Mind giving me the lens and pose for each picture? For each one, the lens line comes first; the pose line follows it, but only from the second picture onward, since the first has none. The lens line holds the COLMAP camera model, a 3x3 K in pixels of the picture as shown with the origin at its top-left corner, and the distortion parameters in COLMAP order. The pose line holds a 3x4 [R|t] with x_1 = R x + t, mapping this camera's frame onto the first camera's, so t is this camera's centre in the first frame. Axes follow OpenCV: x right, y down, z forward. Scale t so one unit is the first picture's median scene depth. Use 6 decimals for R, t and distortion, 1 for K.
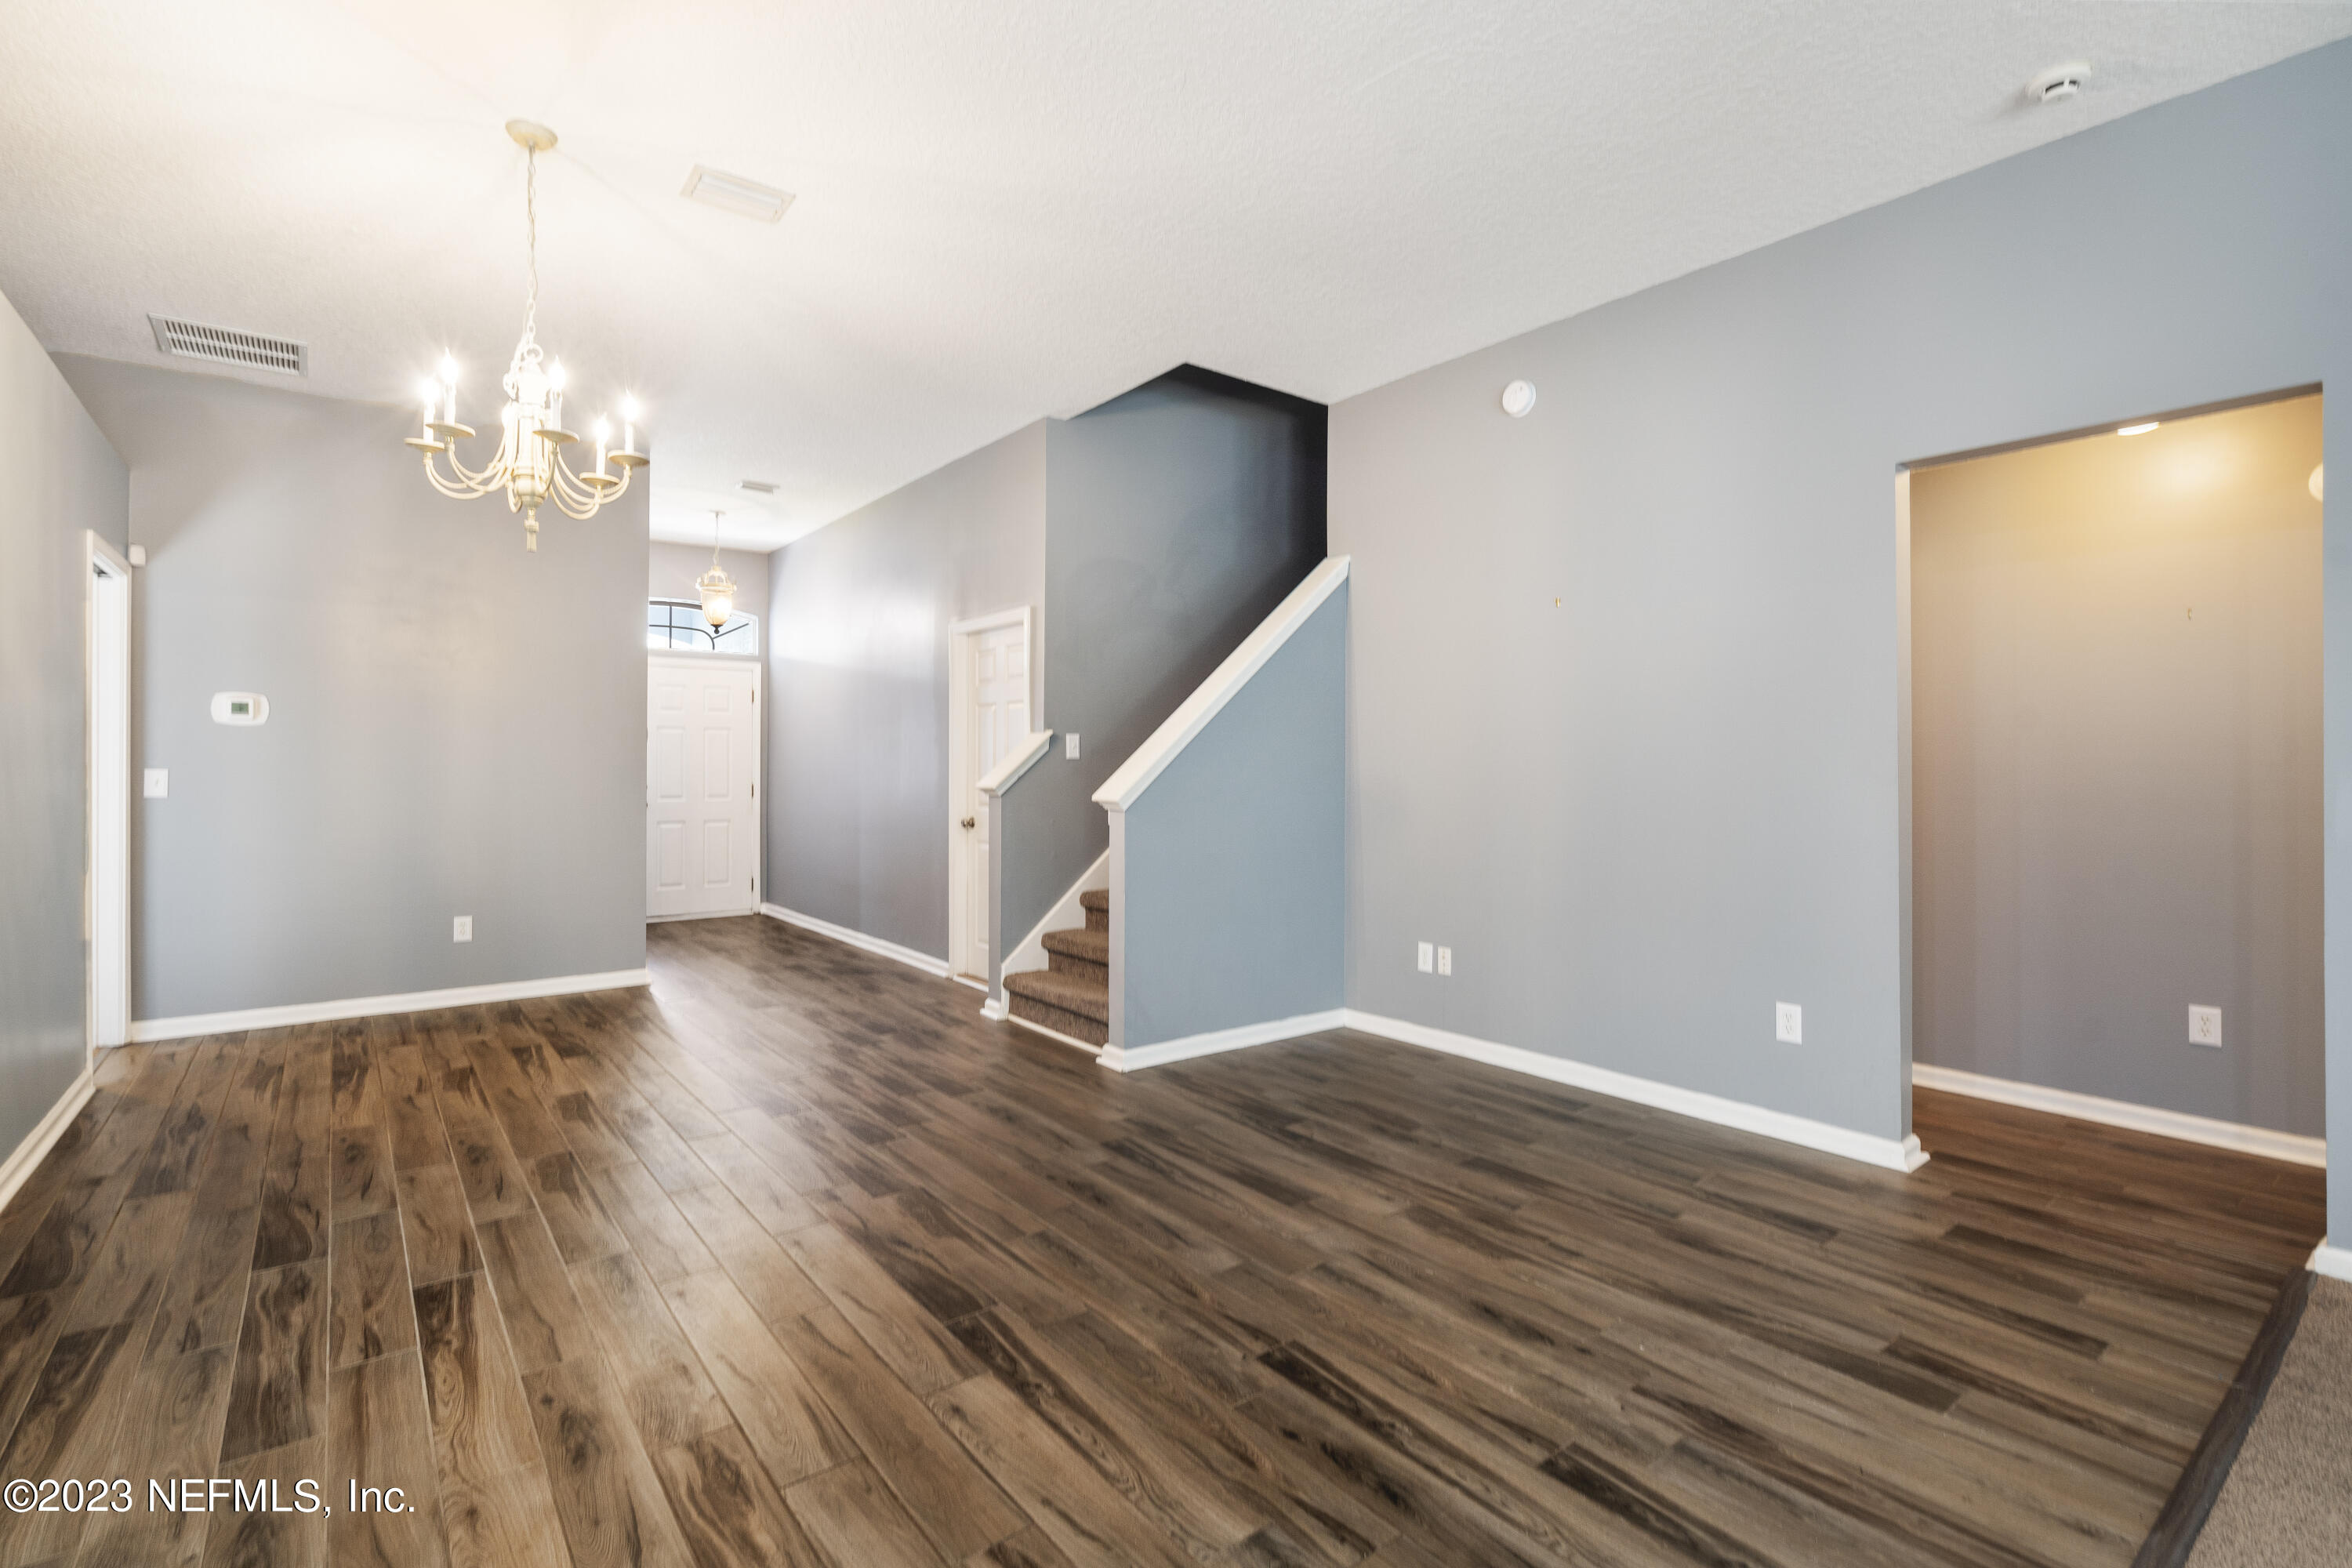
lens RADIAL K [[1070.9, 0, 1173.8], [0, 1070.9, 768.2], [0, 0, 1]] dist [-0.001784, 0.000405]
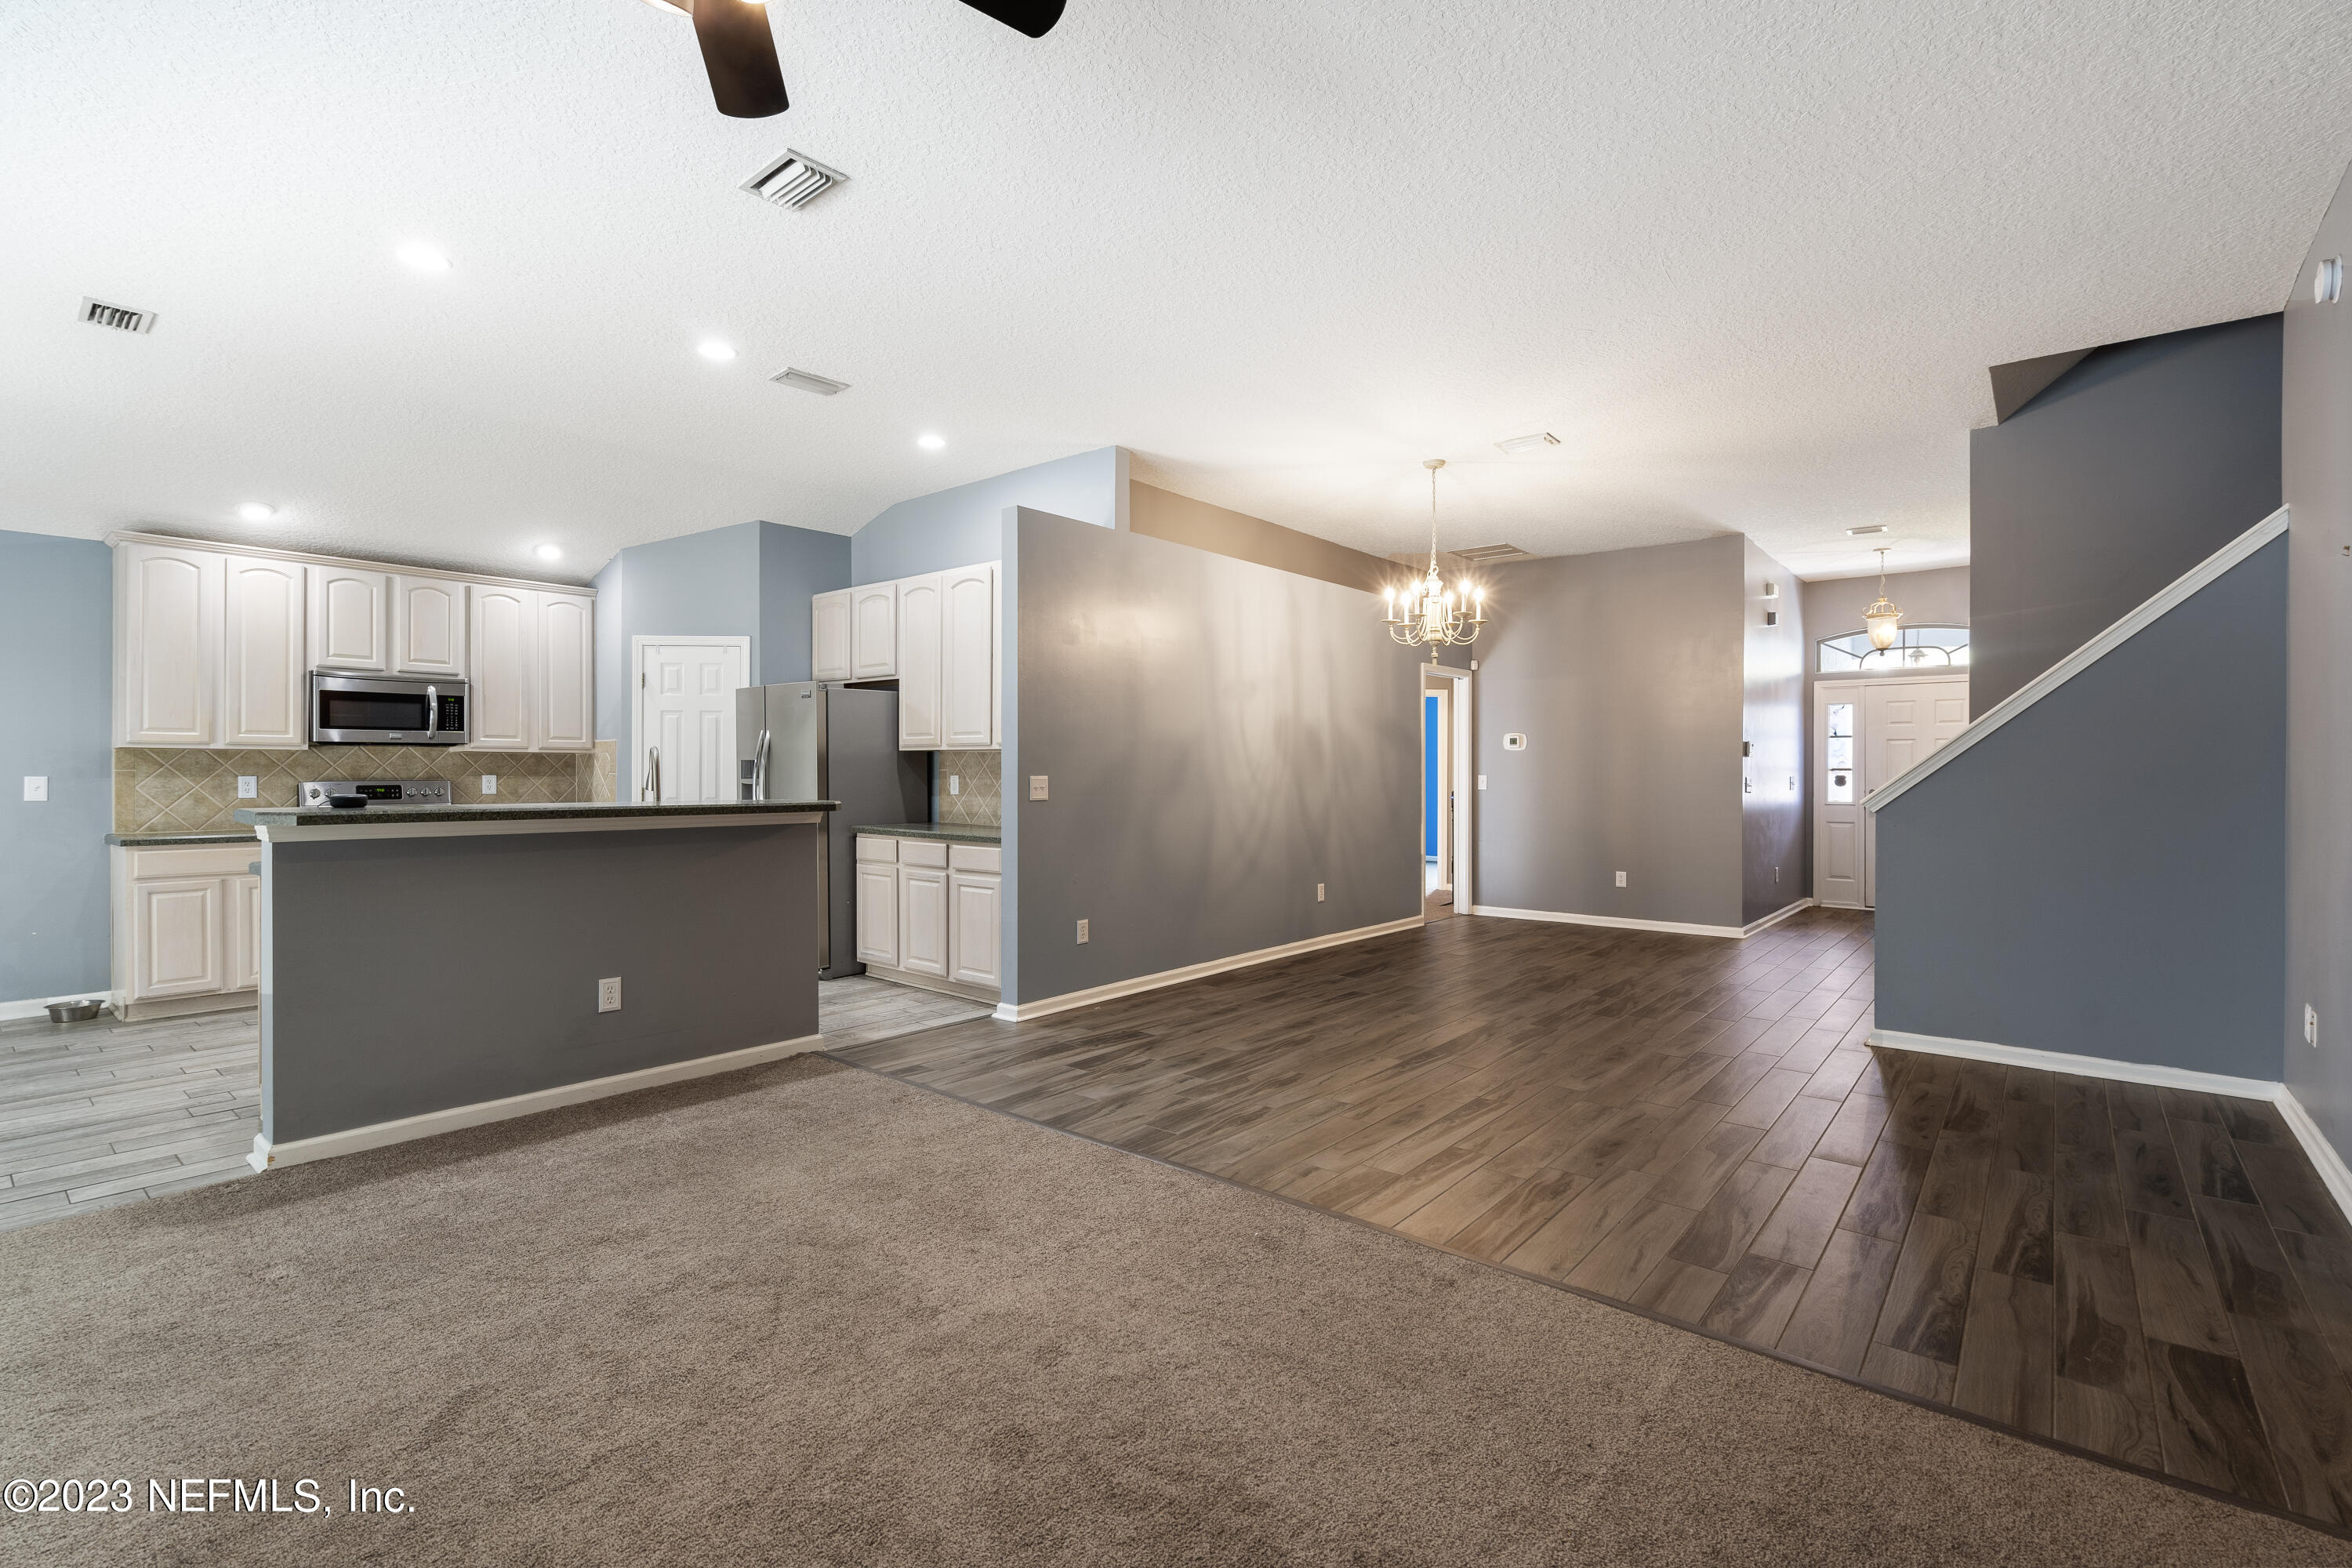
lens RADIAL K [[1070.9, 0, 1173.8], [0, 1070.9, 768.2], [0, 0, 1]] dist [-0.001784, 0.000405]
pose [[0.210979, -0.005860, -0.977473, 1.135508], [-0.002038, 0.999977, -0.006435, 0.002853], [0.977488, 0.003350, 0.210963, 0.070573]]
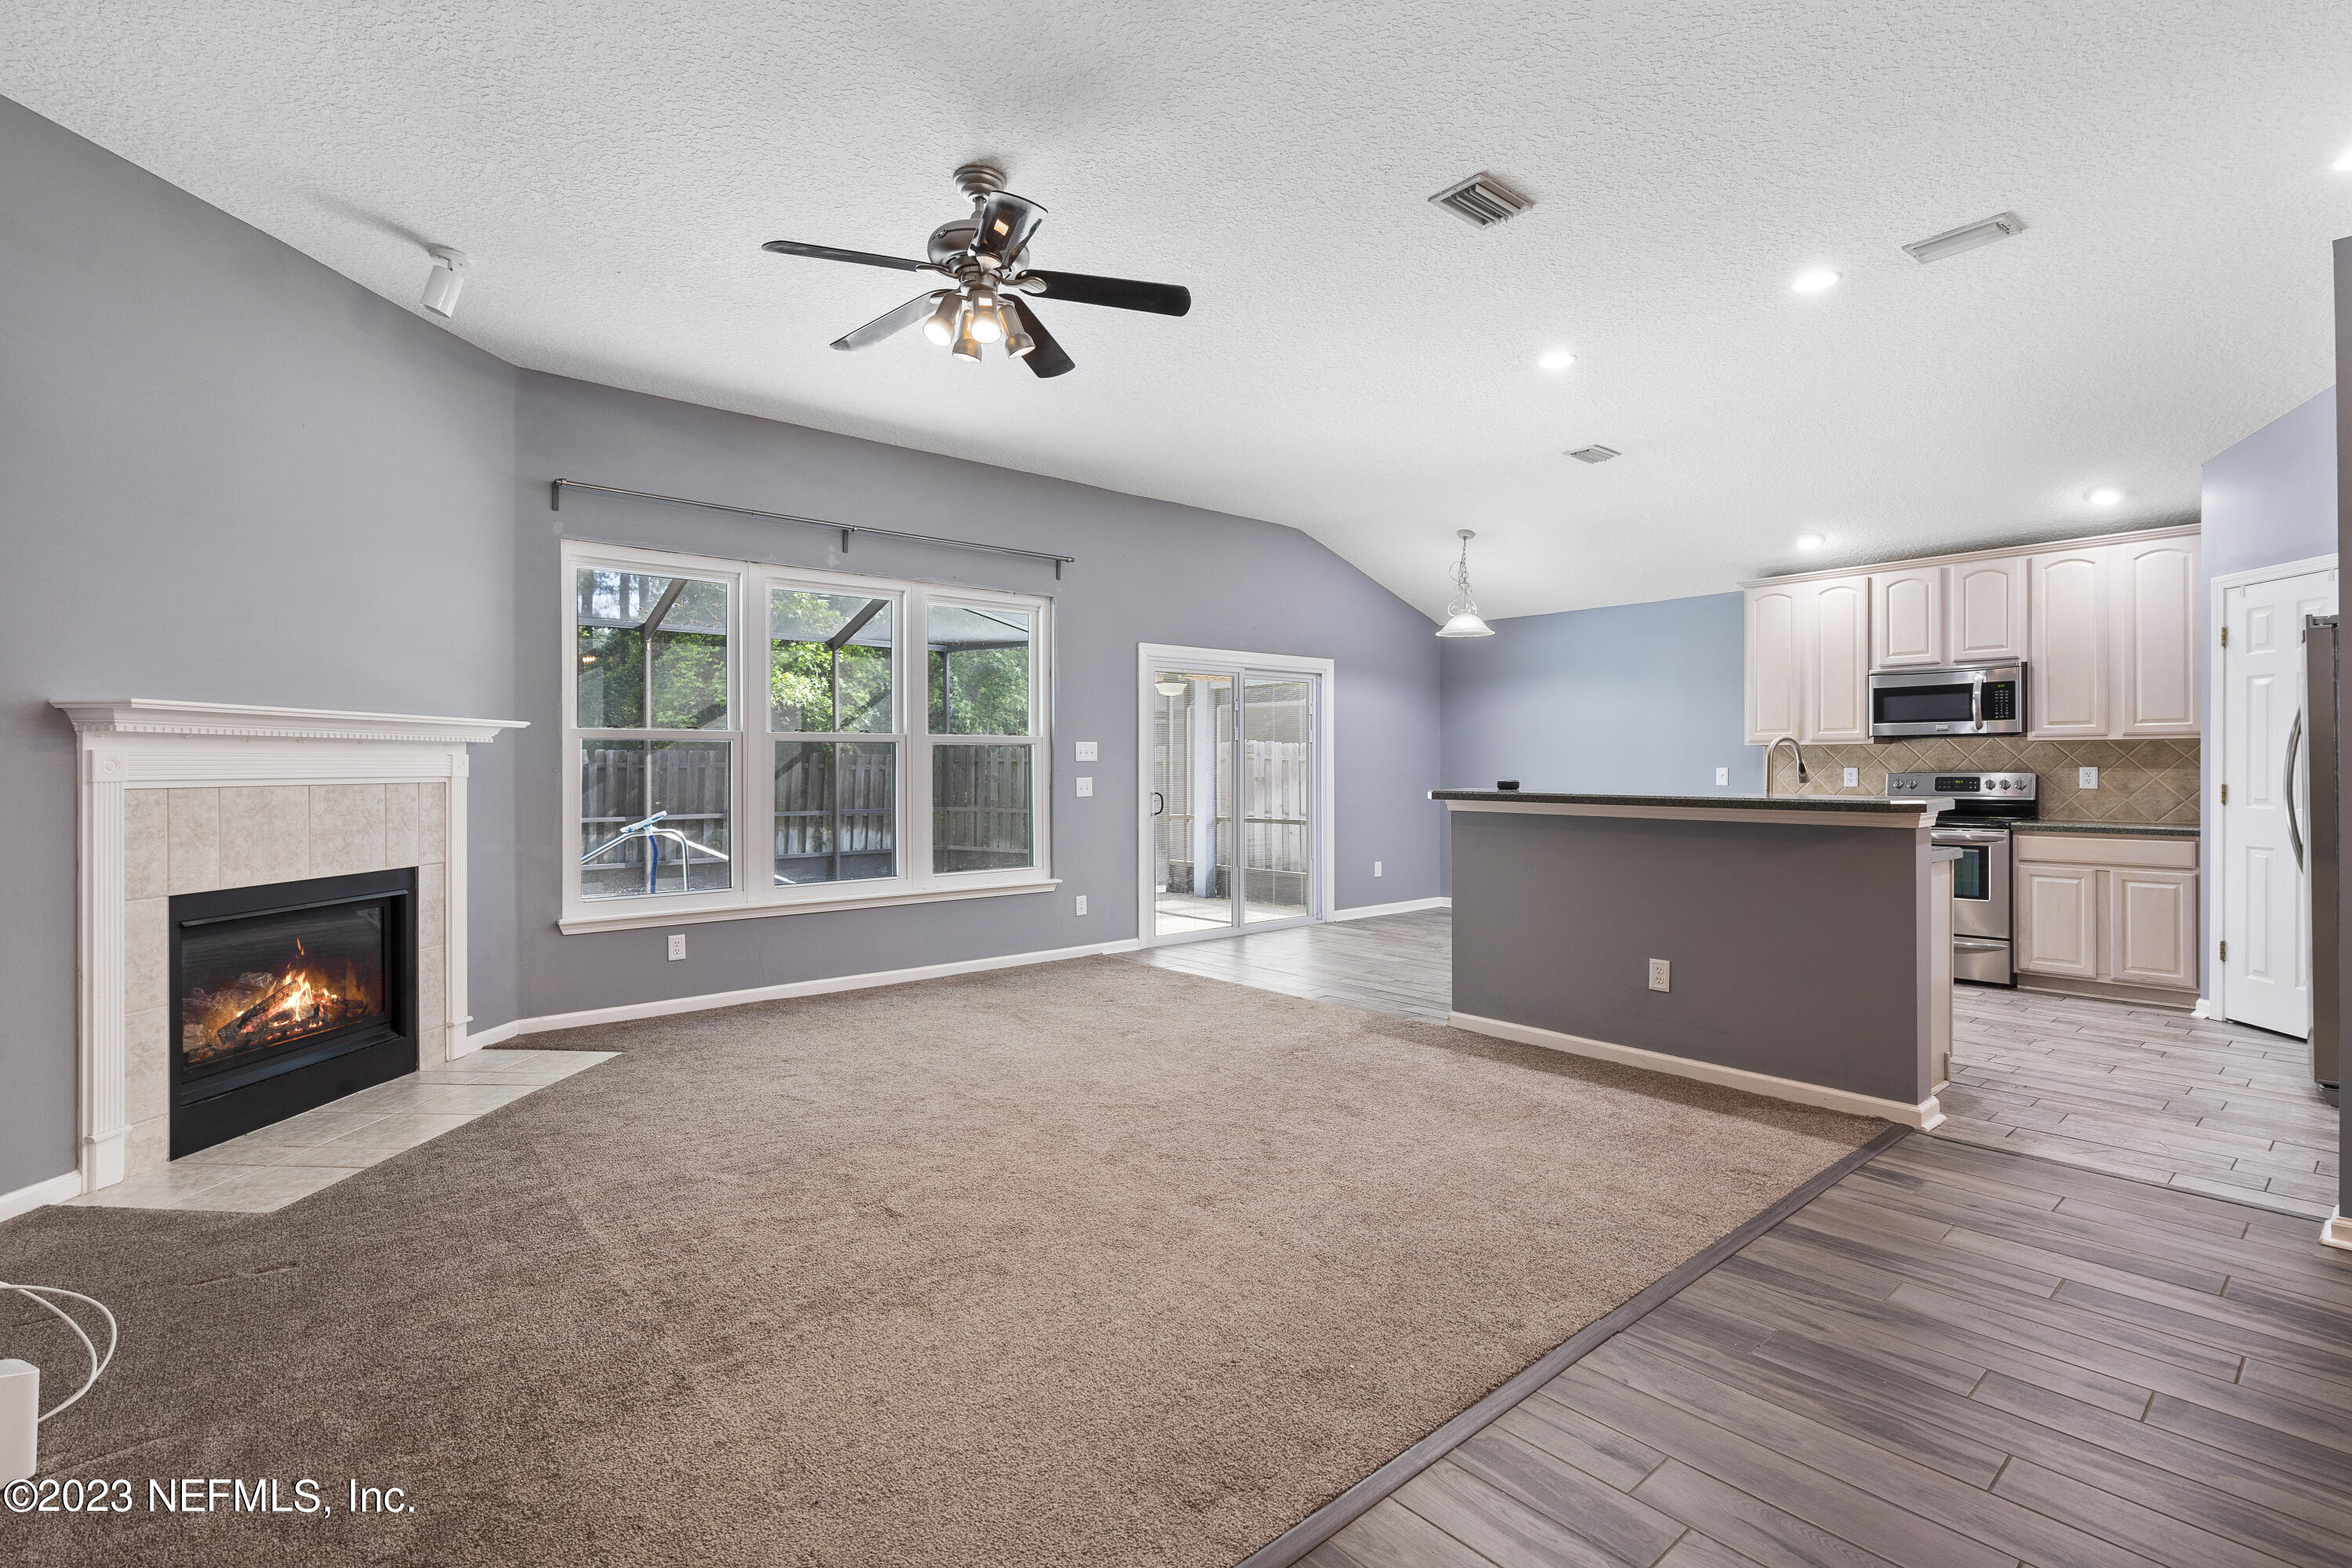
lens RADIAL K [[1092.3, 0, 1173.2], [0, 1092.3, 769.3], [0, 0, 1]] dist [-0.003191, 0.000851]
pose [[-0.998805, -0.000733, -0.048872, 0.474882], [-0.000928, 0.999992, 0.003980, 0.003670], [0.048869, 0.004021, -0.998797, 0.943319]]
